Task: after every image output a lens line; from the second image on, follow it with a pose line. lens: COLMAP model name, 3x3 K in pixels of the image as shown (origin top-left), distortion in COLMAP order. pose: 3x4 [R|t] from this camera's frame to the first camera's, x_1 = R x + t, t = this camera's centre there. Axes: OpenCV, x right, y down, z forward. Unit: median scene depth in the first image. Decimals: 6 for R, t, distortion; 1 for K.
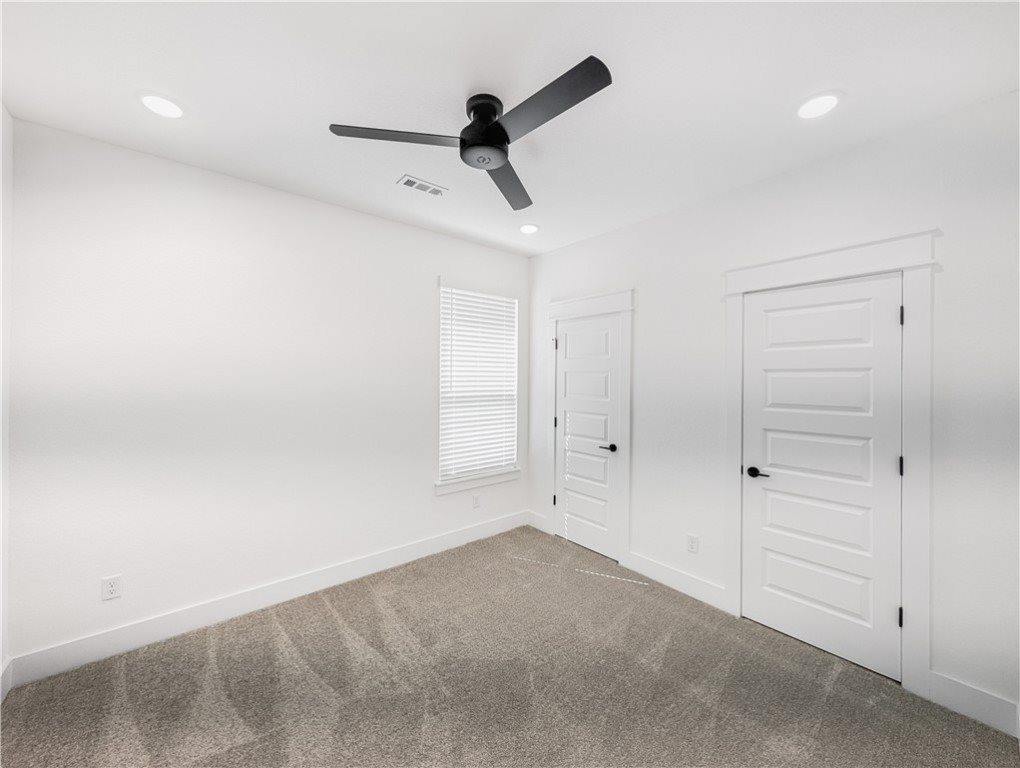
lens RADIAL K [[398.2, 0, 504.8], [0, 398.2, 377.3], [0, 0, 1]] dist [-0.000623, 0.000035]
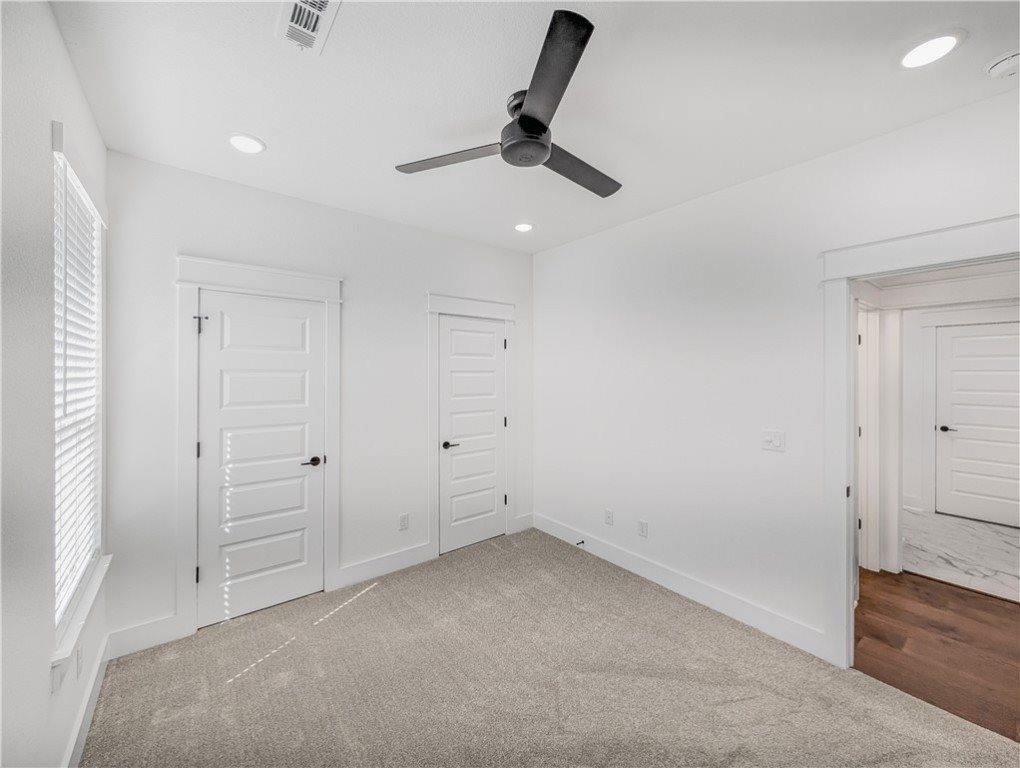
lens RADIAL K [[398.2, 0, 503.2], [0, 398.2, 375.0], [0, 0, 1]] dist [-0.000623, 0.000035]
pose [[0.018756, -0.020642, 0.999611, -0.529369], [-0.011252, 0.999719, 0.020856, -0.025954], [-0.999761, -0.011639, 0.018519, 0.553177]]
